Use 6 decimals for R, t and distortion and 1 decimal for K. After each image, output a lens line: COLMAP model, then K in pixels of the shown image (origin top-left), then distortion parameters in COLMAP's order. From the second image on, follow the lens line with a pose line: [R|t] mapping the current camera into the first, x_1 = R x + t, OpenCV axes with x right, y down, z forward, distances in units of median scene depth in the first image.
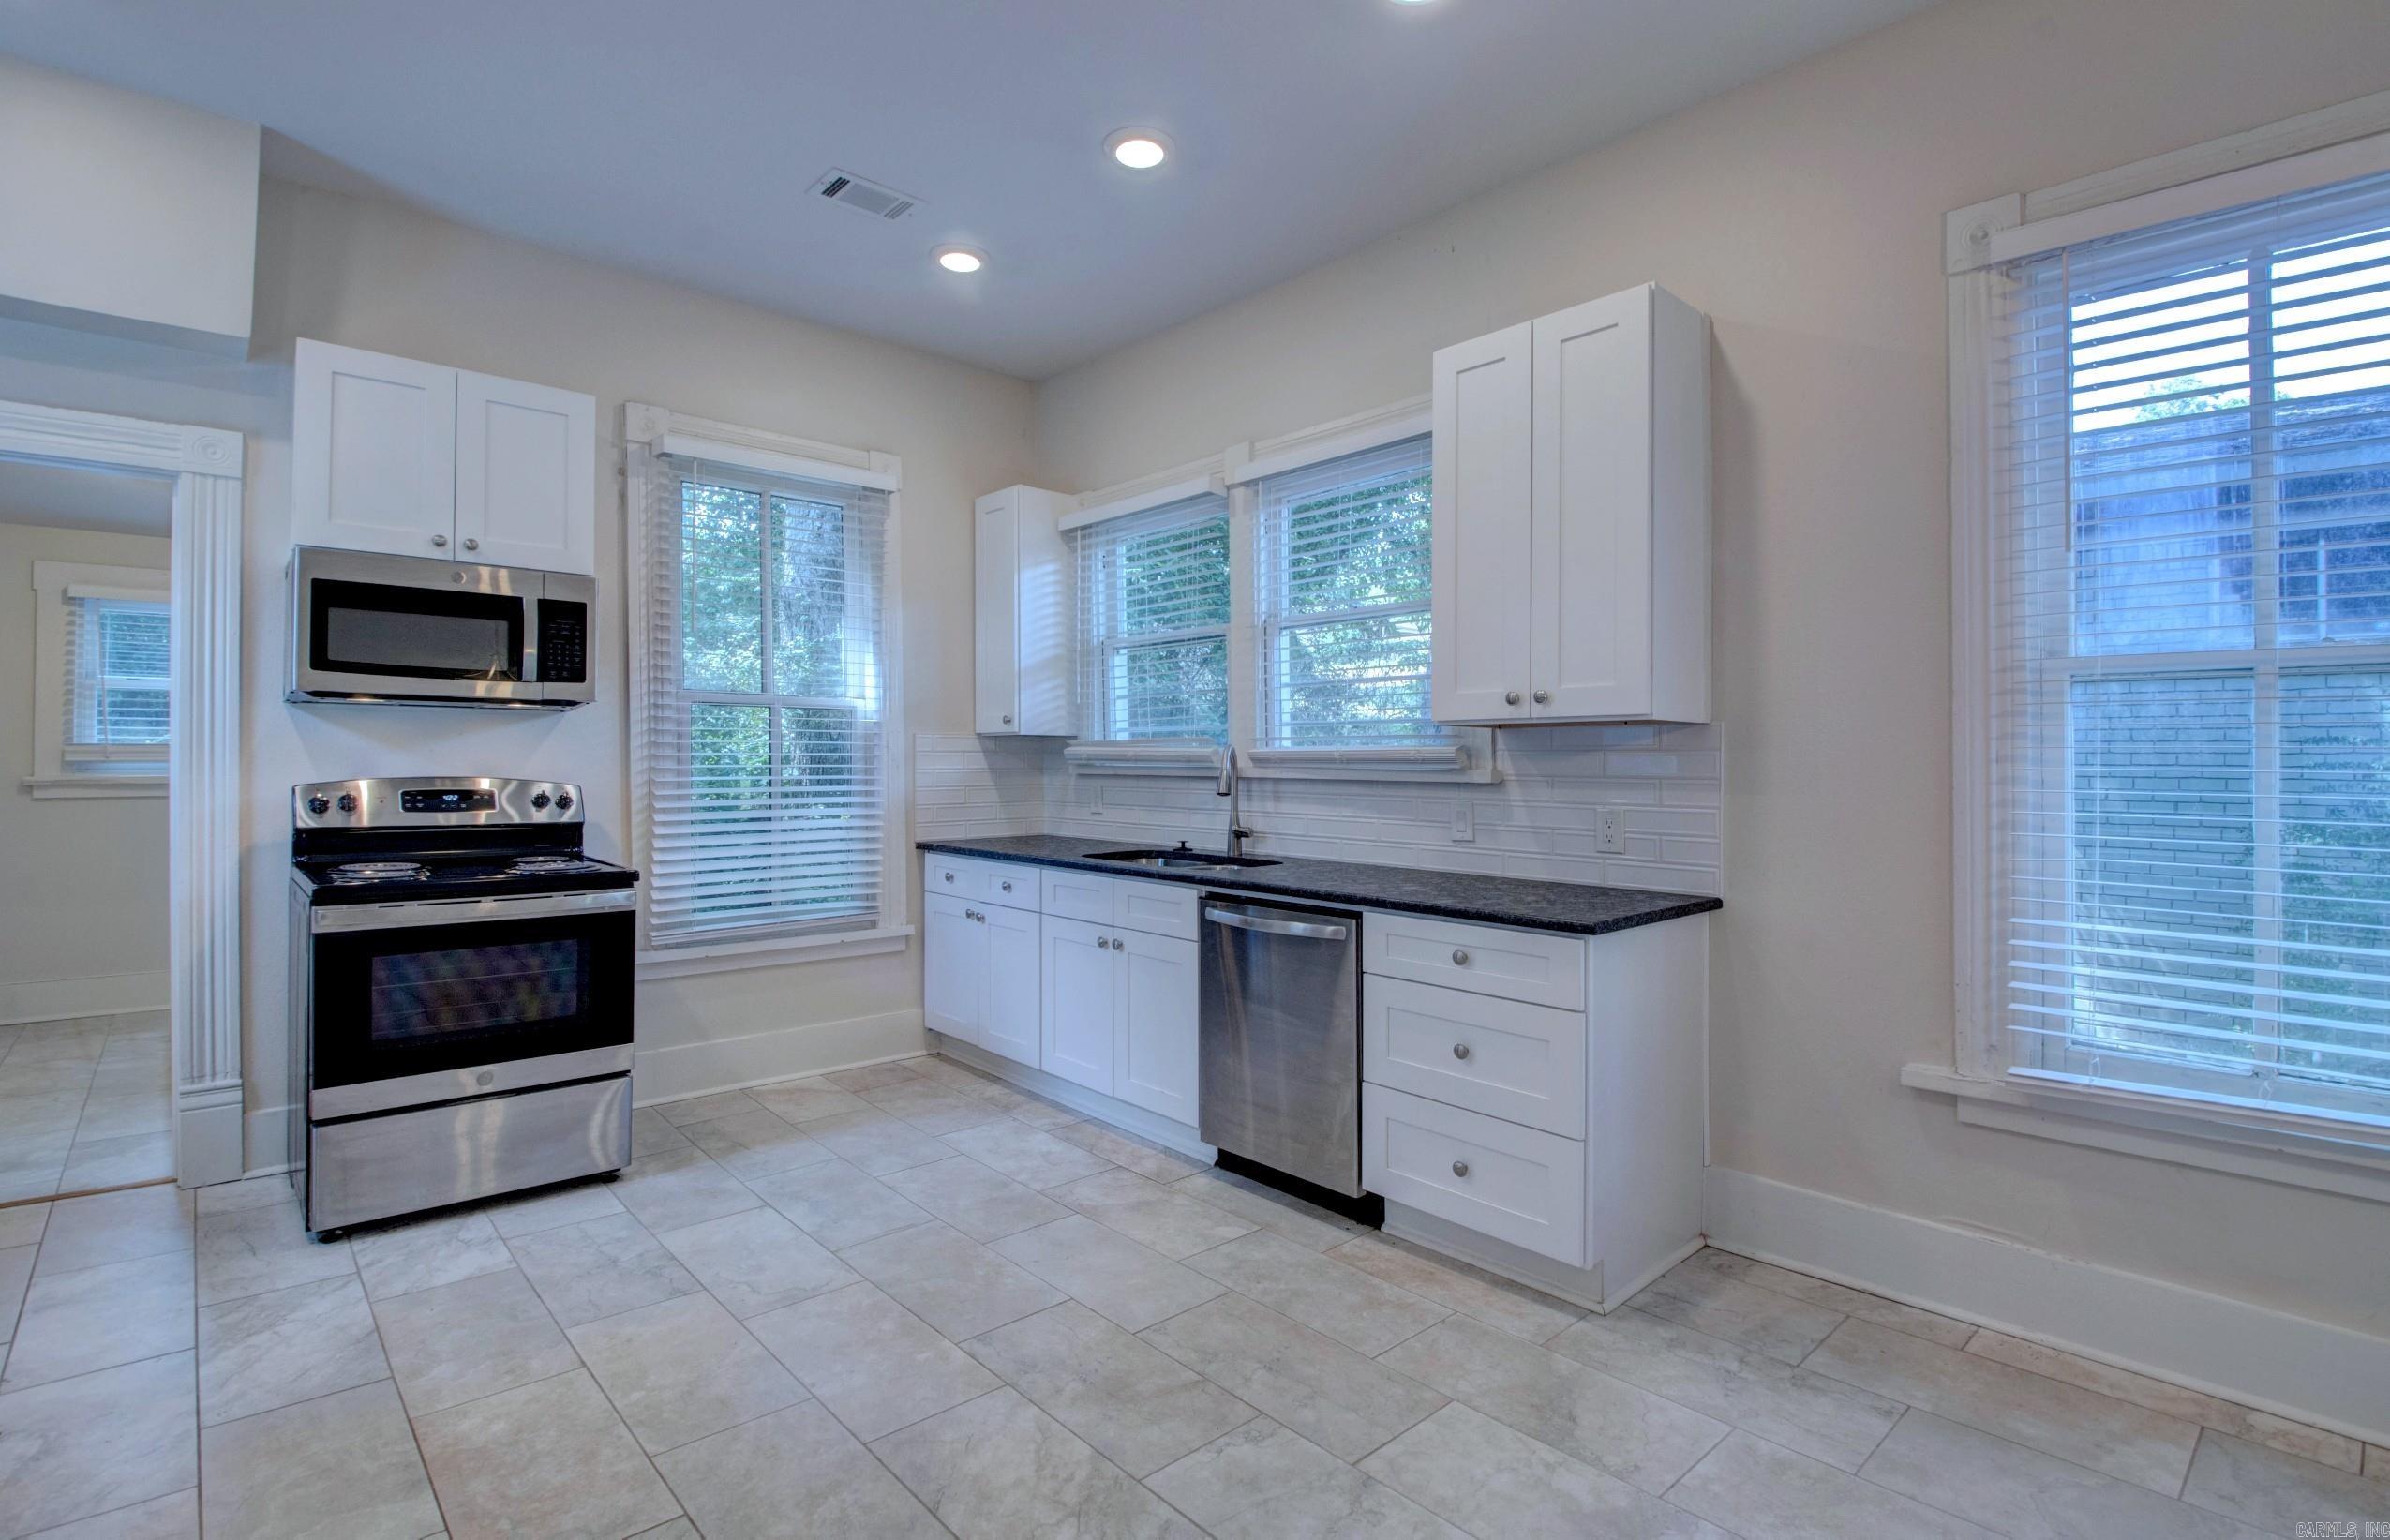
lens RADIAL K [[1120.3, 0, 1183.9], [0, 1120.3, 760.0], [0, 0, 1]] dist [0.017754, -0.026282]
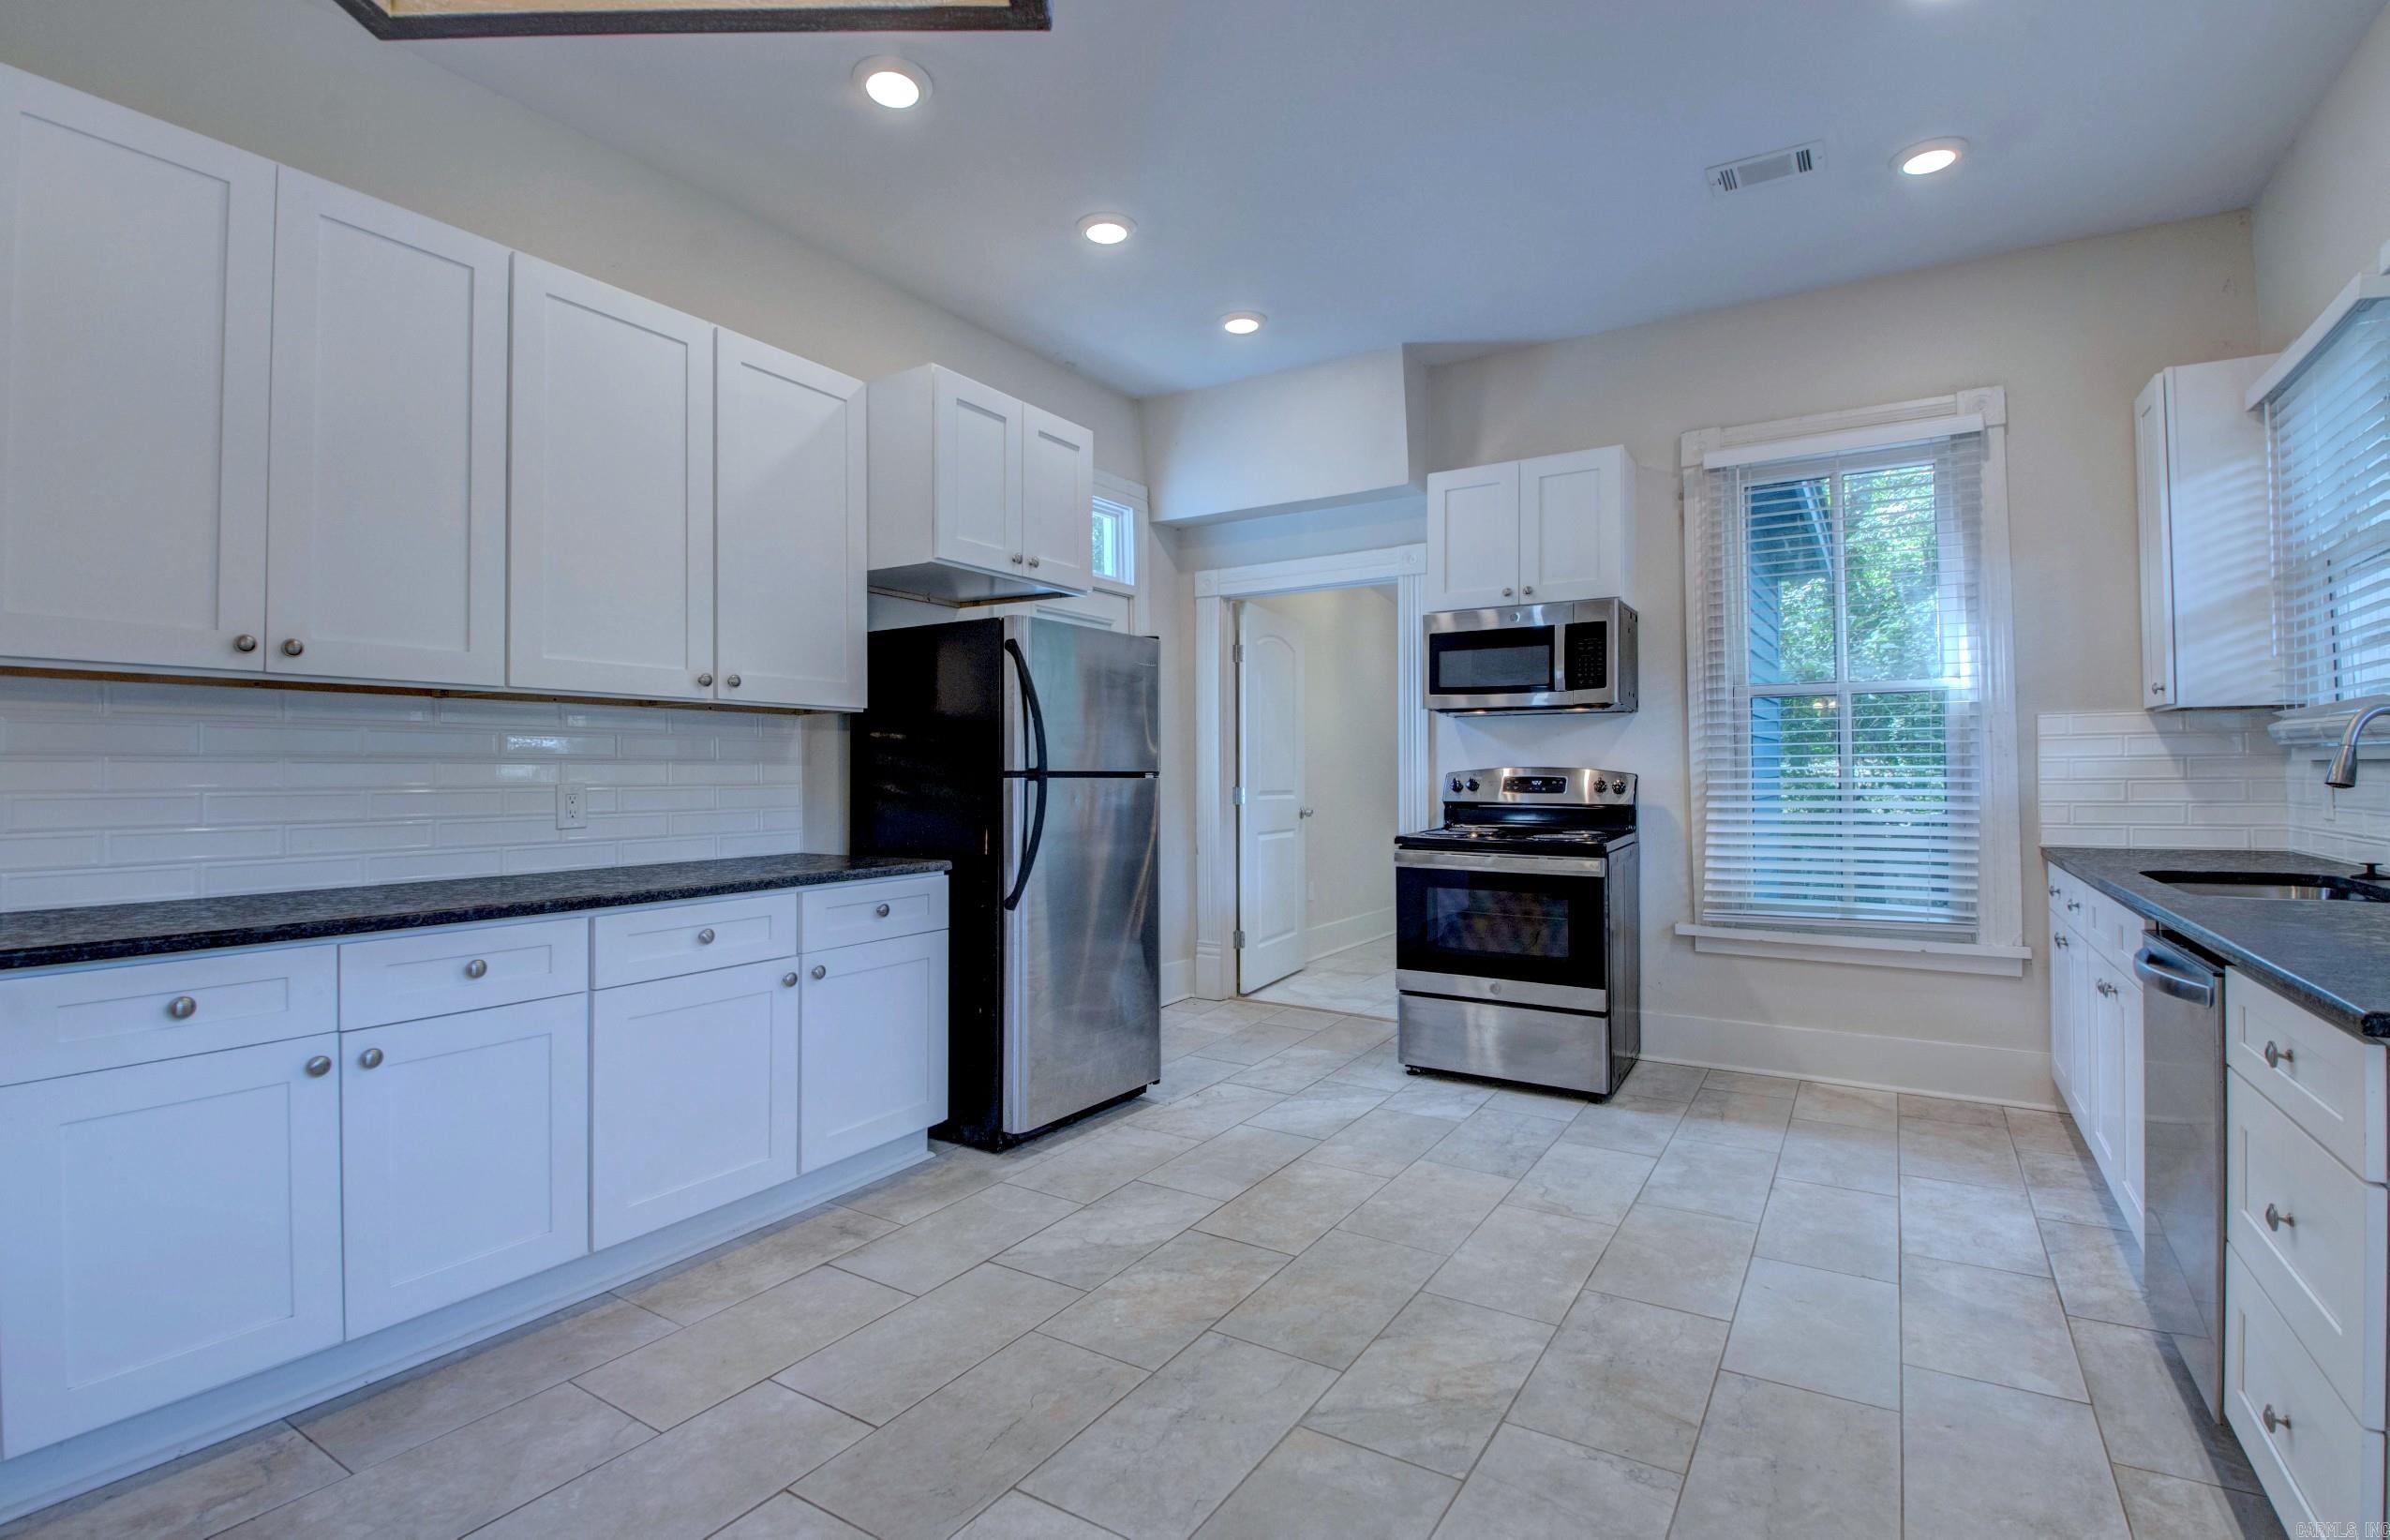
lens RADIAL K [[1115.5, 0, 1190.7], [0, 1115.5, 756.9], [0, 0, 1]] dist [0.030323, -0.036517]
pose [[0.282234, -0.019452, -0.959148, 0.517861], [0.008864, 0.999805, -0.017668, 0.023738], [0.959305, -0.003515, 0.282352, 0.250261]]
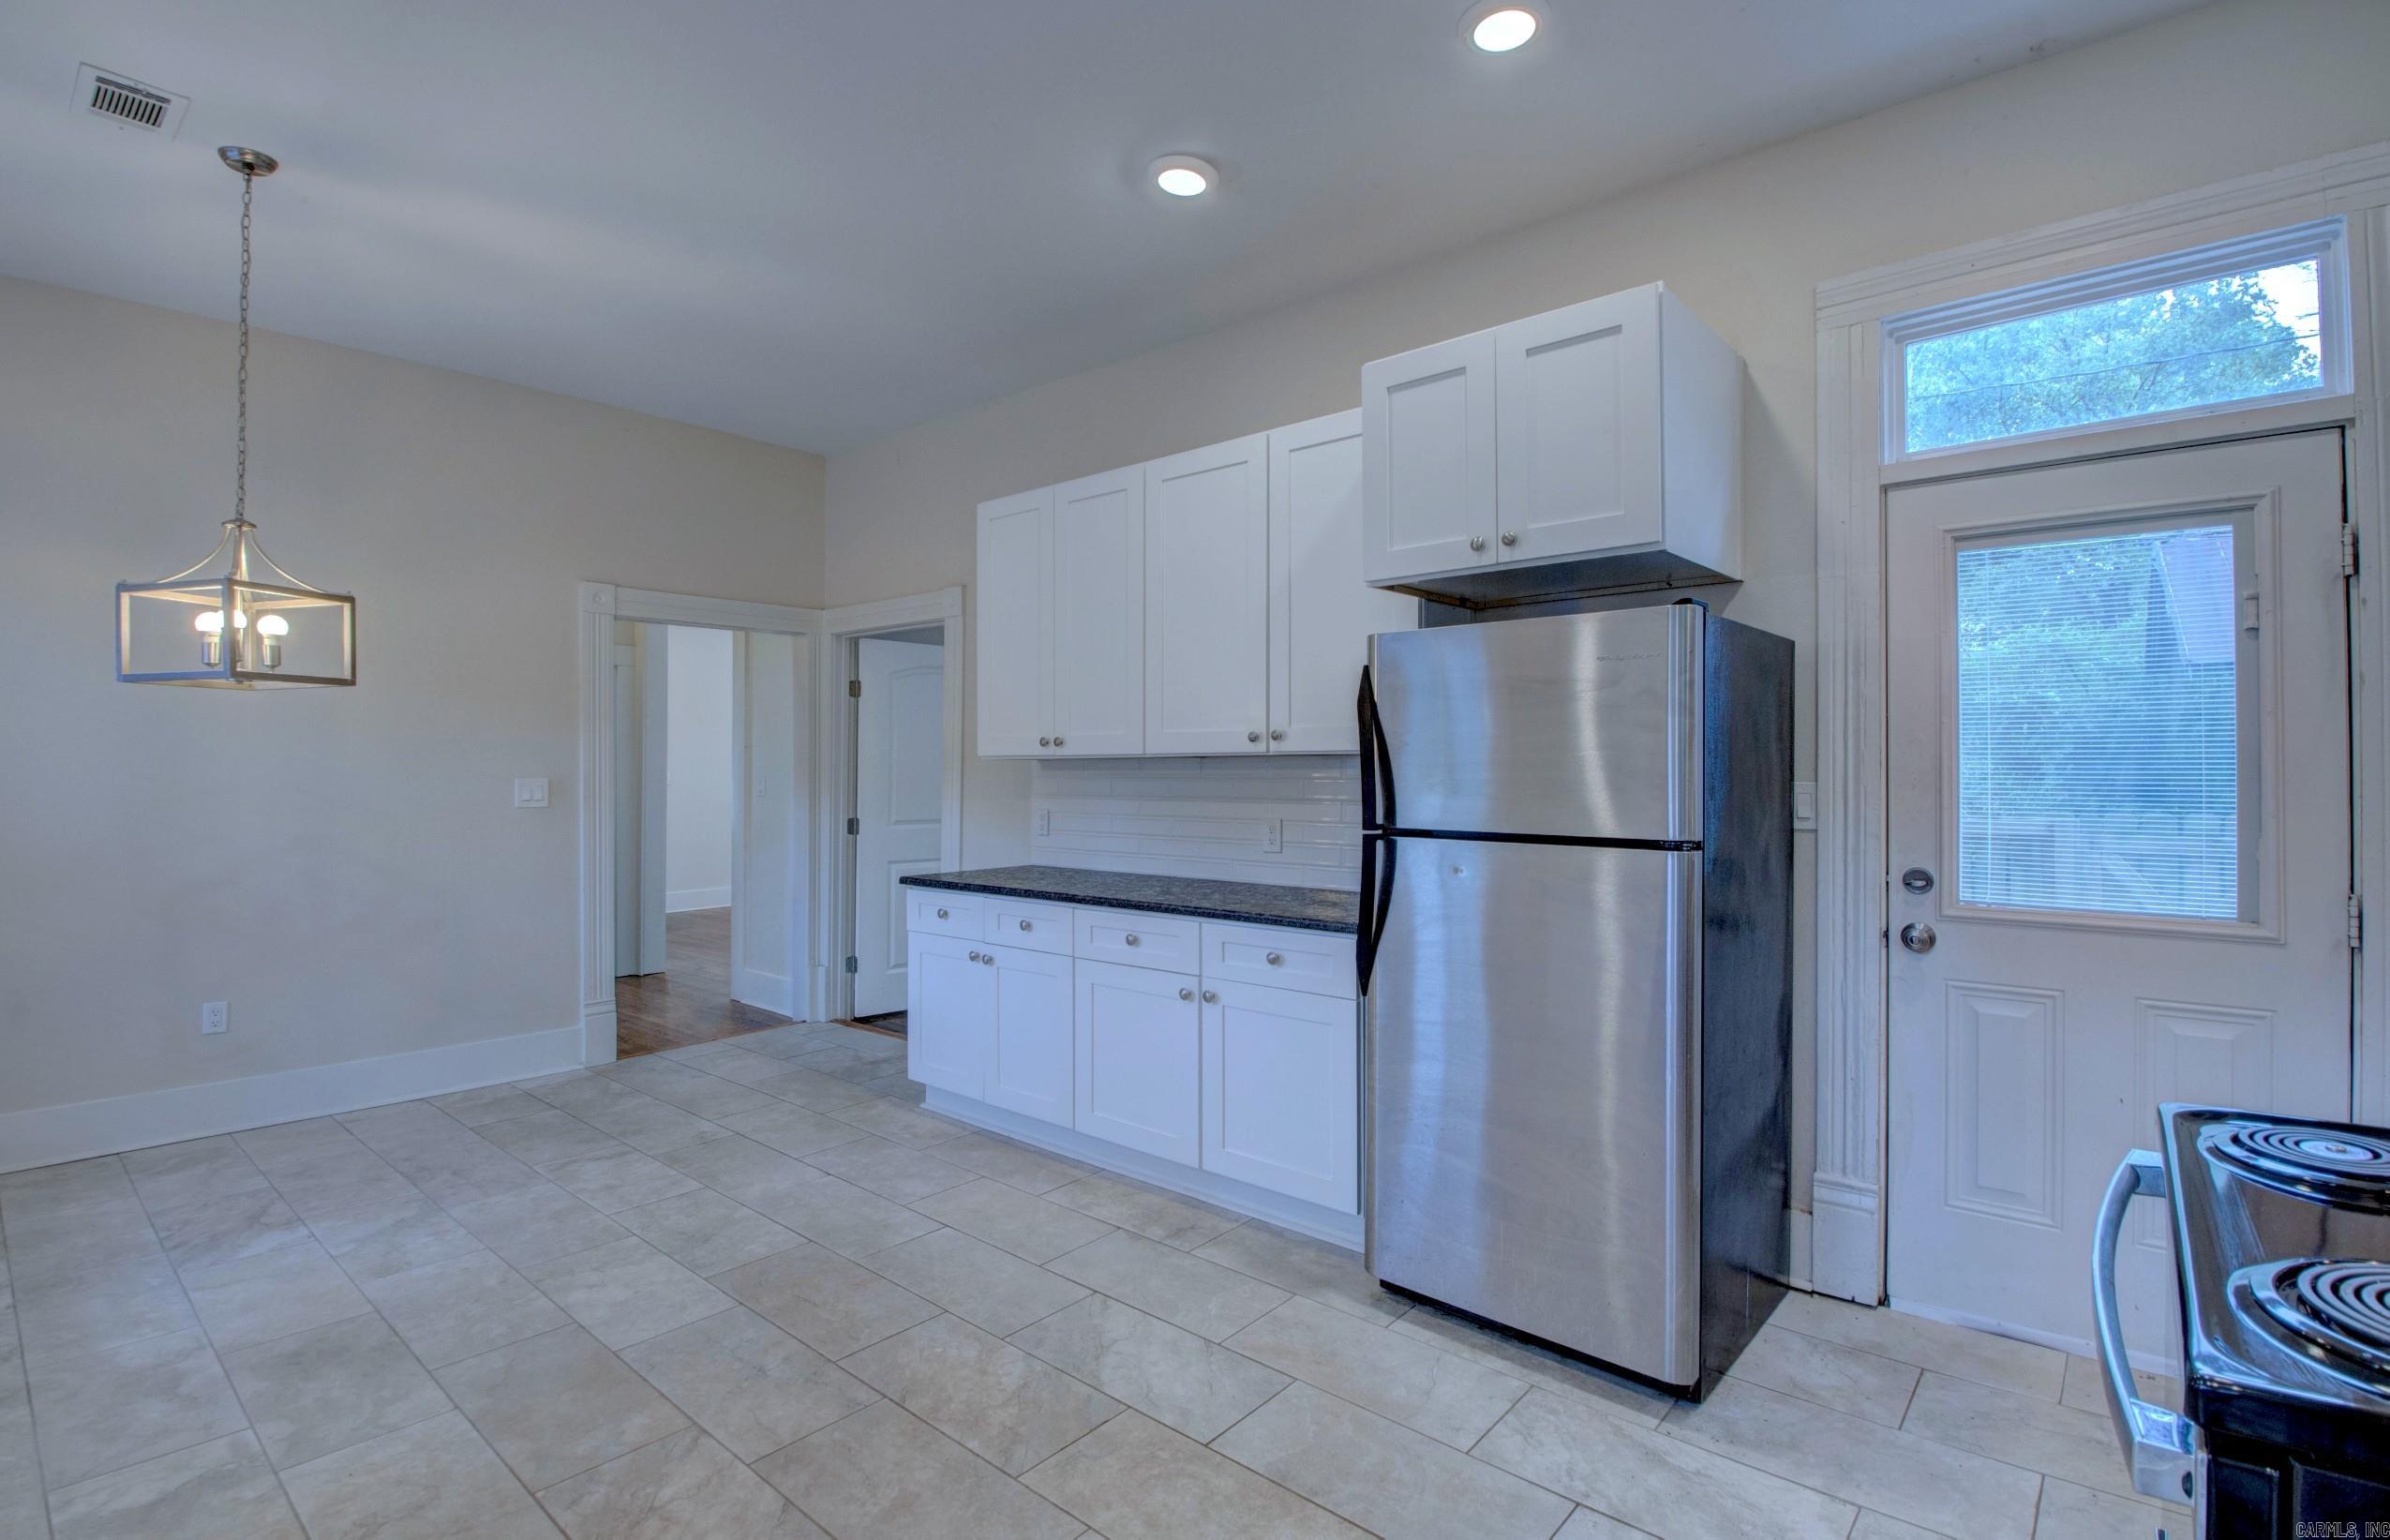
lens RADIAL K [[1120.3, 0, 1183.9], [0, 1120.3, 760.0], [0, 0, 1]] dist [0.017754, -0.026282]
pose [[-0.992529, -0.004094, -0.121940, -0.260944], [-0.002419, 0.999901, -0.013884, -0.020327], [0.121985, -0.013486, -0.992440, 1.189961]]
